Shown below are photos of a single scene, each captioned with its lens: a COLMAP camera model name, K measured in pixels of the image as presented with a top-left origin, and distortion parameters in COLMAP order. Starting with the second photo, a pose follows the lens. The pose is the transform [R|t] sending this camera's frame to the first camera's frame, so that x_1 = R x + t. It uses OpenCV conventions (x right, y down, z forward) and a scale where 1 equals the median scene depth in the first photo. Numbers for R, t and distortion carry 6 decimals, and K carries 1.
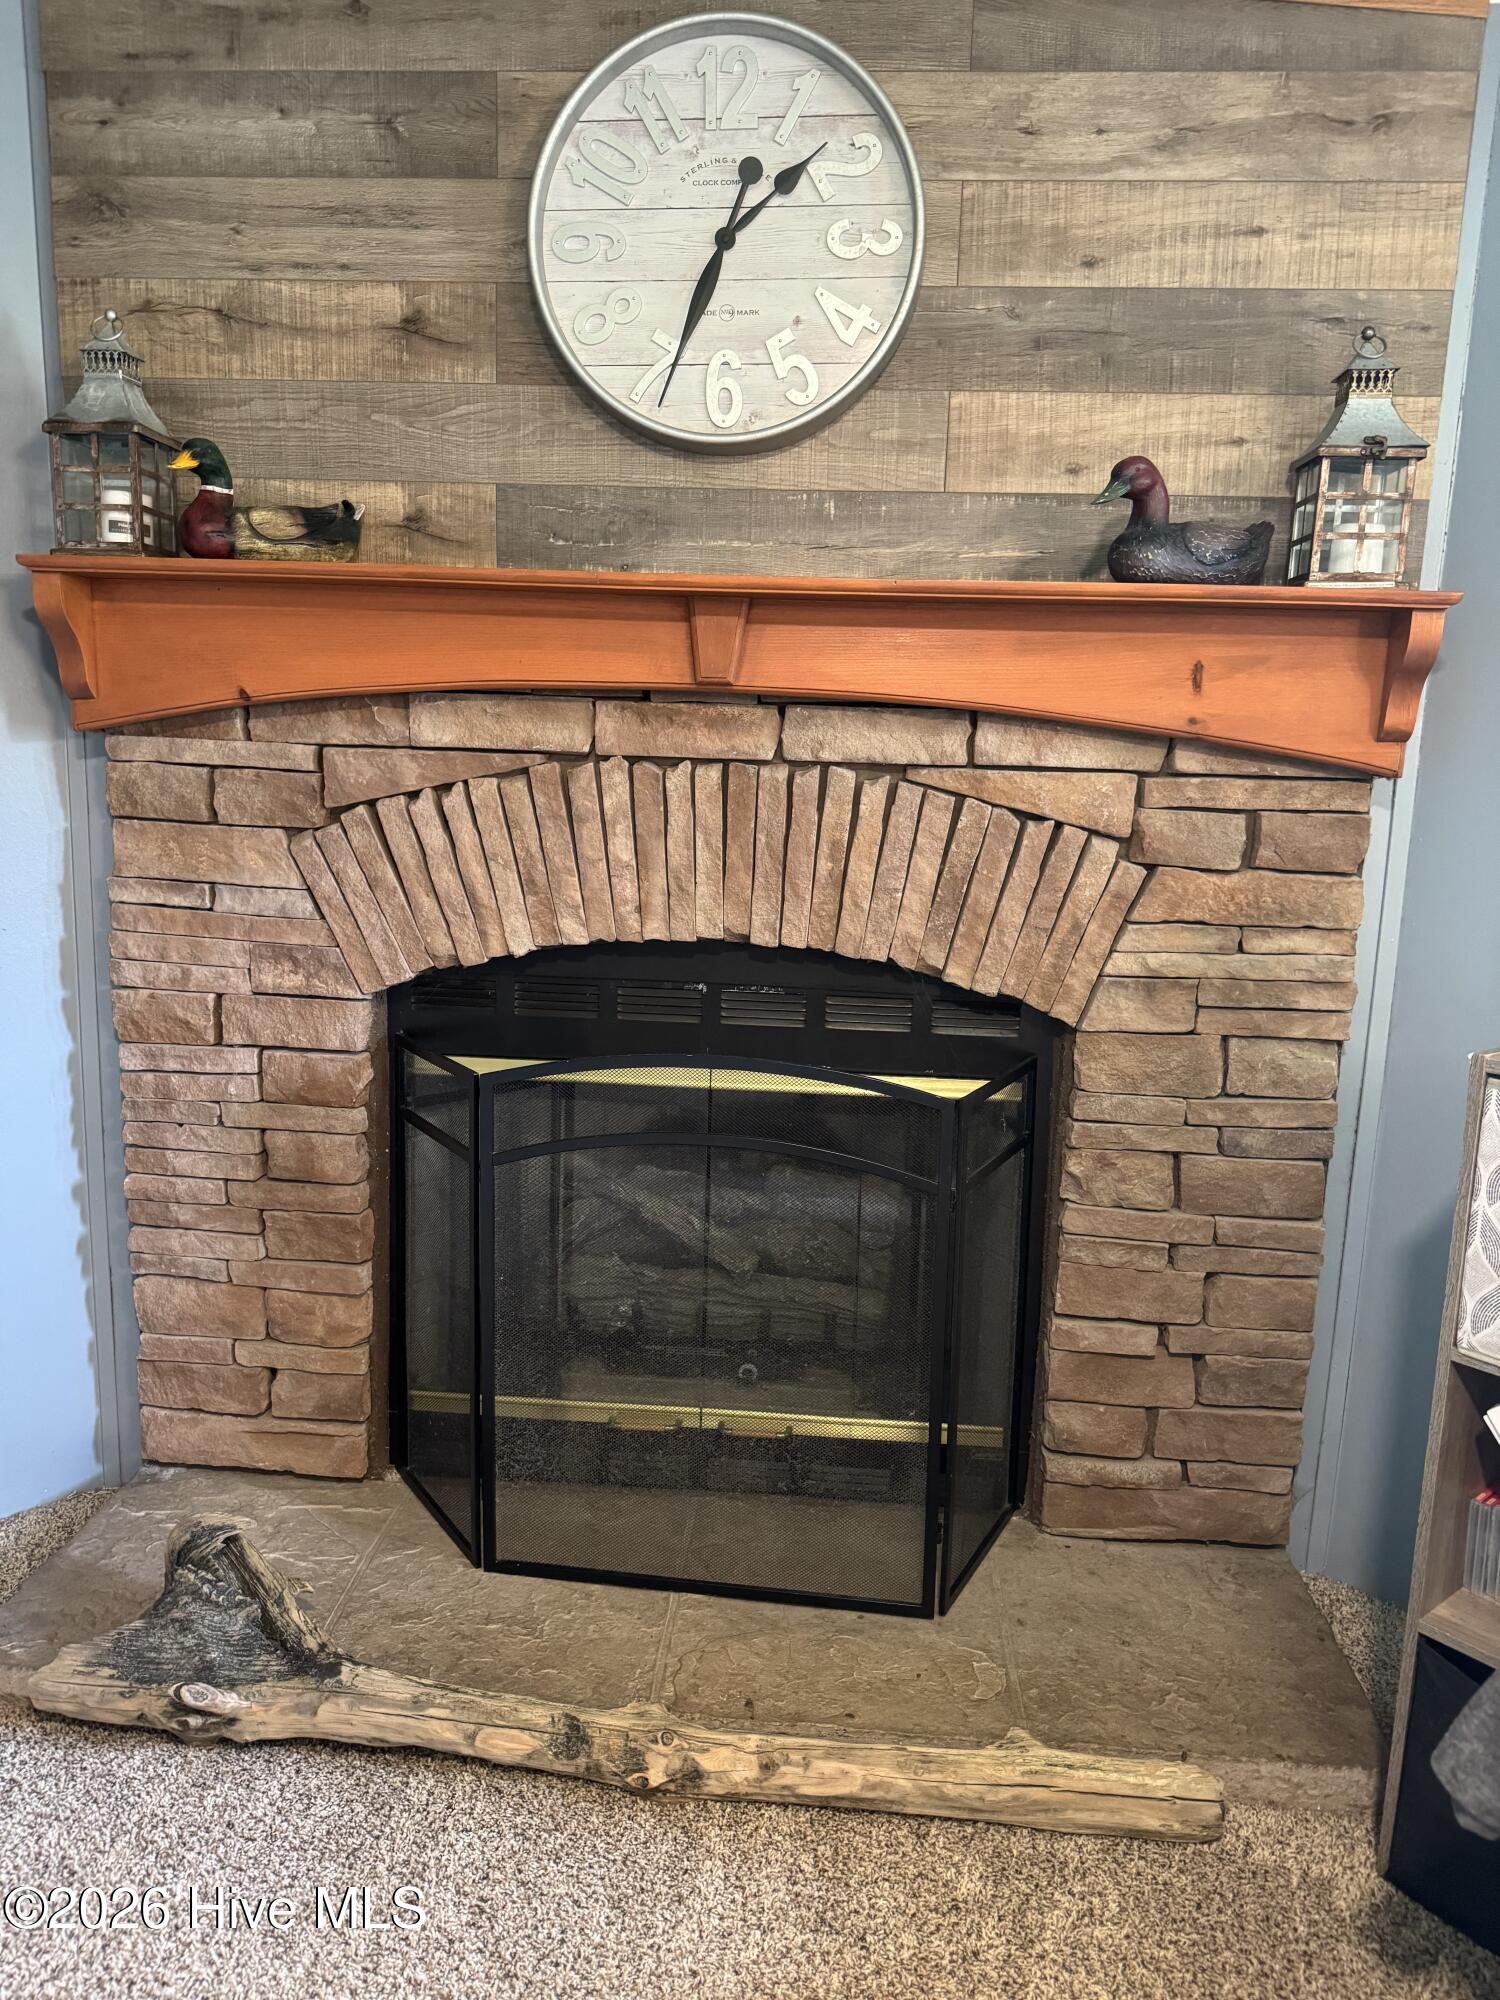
lens RADIAL K [[1415.6, 0, 764.8], [0, 1415.6, 986.0], [0, 0, 1]] dist [0.037807, -0.045492]
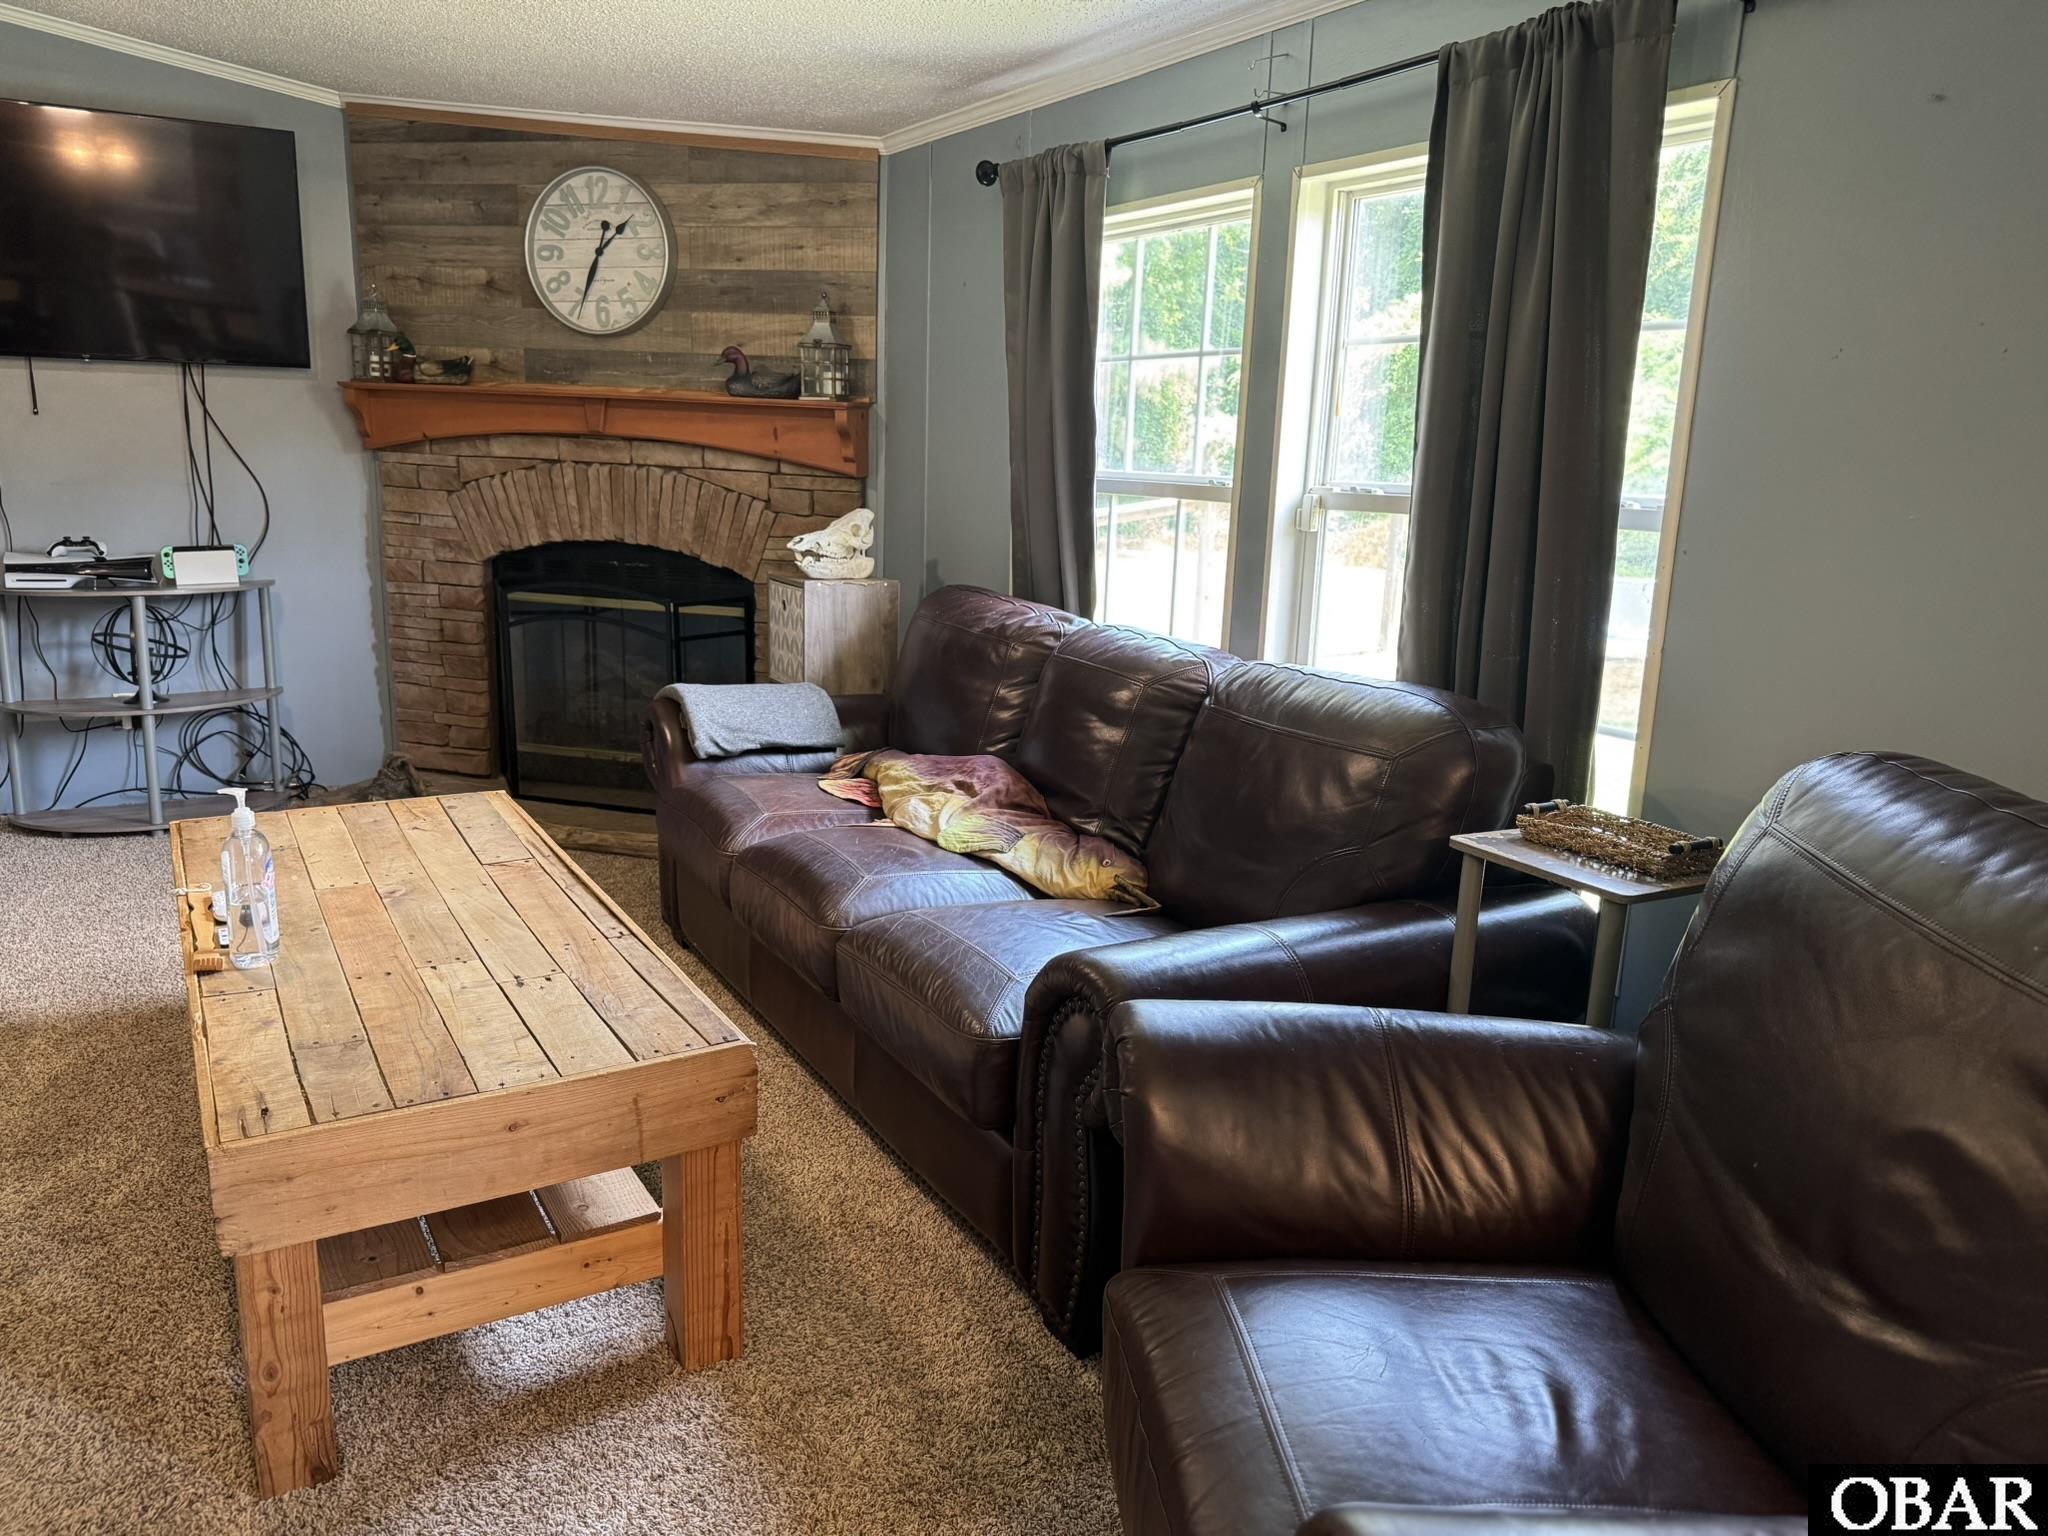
lens RADIAL K [[1449.6, 0, 1022.6], [0, 1449.6, 766.4], [0, 0, 1]] dist [0.037807, -0.045492]
pose [[0.983208, 0.045720, -0.176666, 1.125474], [-0.038115, 0.998204, 0.046207, 0.212339], [0.178461, -0.038698, 0.983186, -1.325637]]
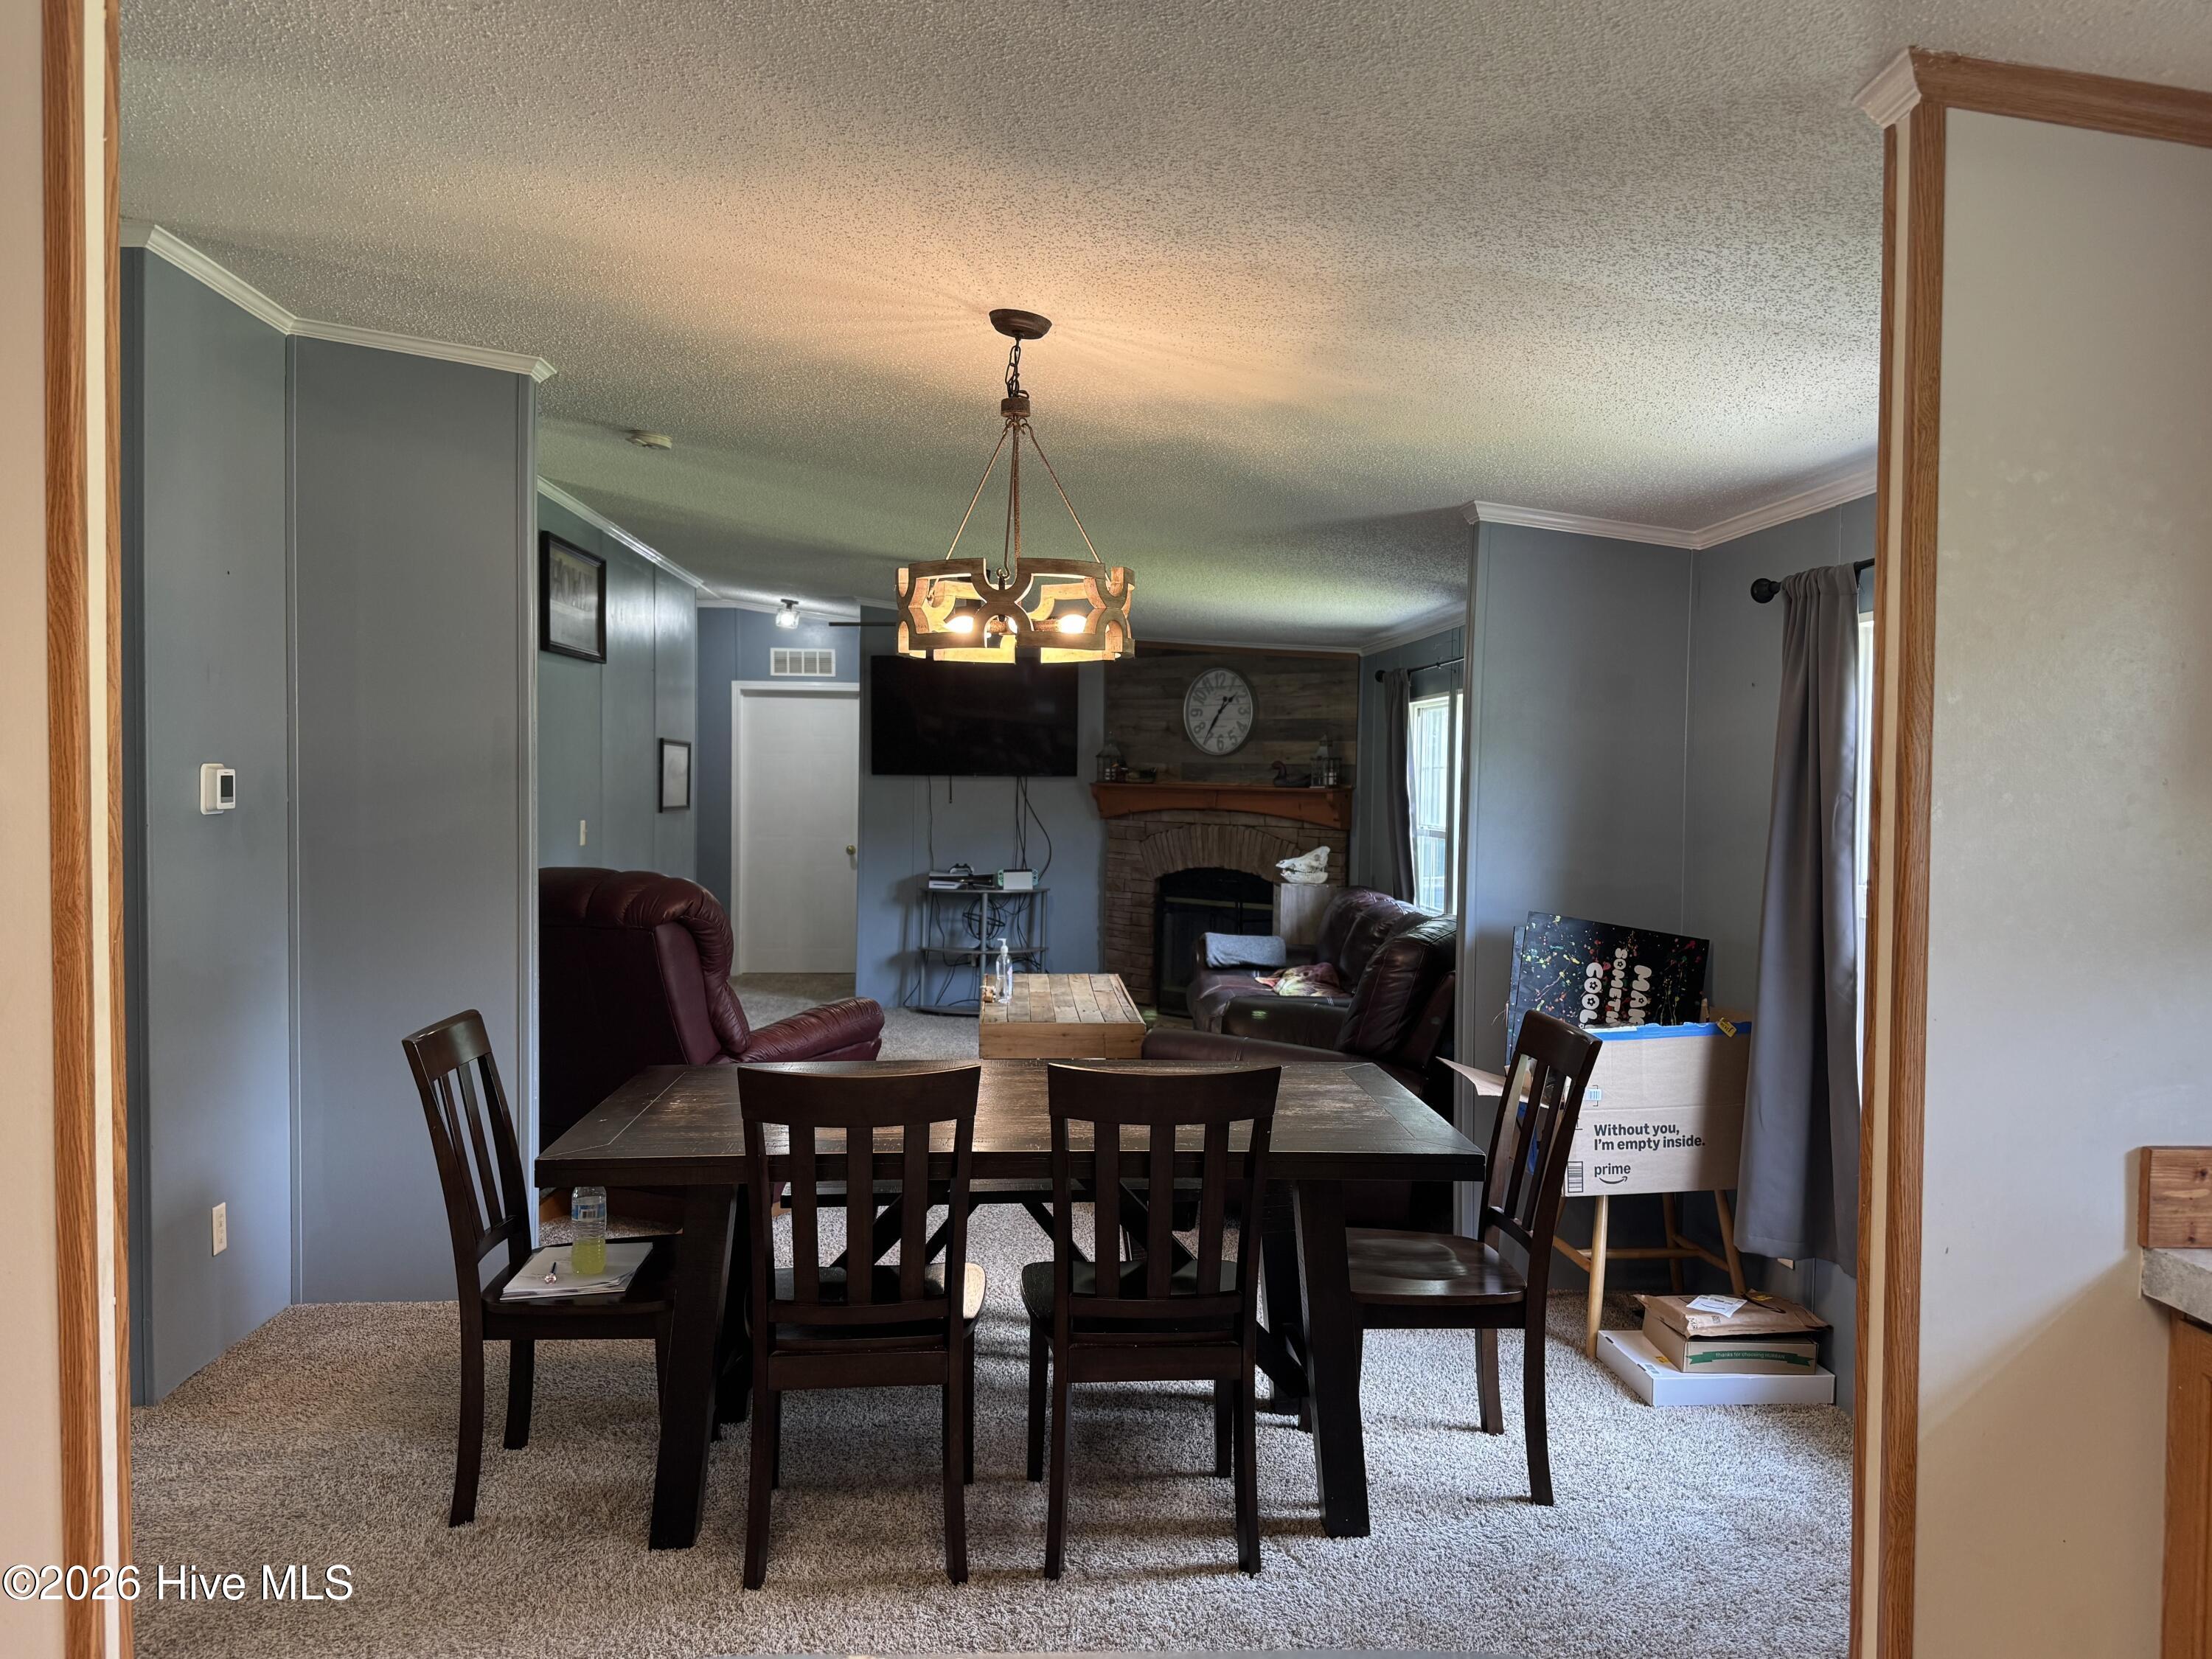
lens RADIAL K [[1665.3, 0, 1119.6], [0, 1665.3, 818.6], [0, 0, 1]] dist [0.086565, -0.156405]
pose [[0.794065, -0.000534, -0.607832, 2.789666], [-0.100683, 0.986070, -0.132398, 0.517030], [0.599436, 0.166331, 0.782950, -3.113677]]
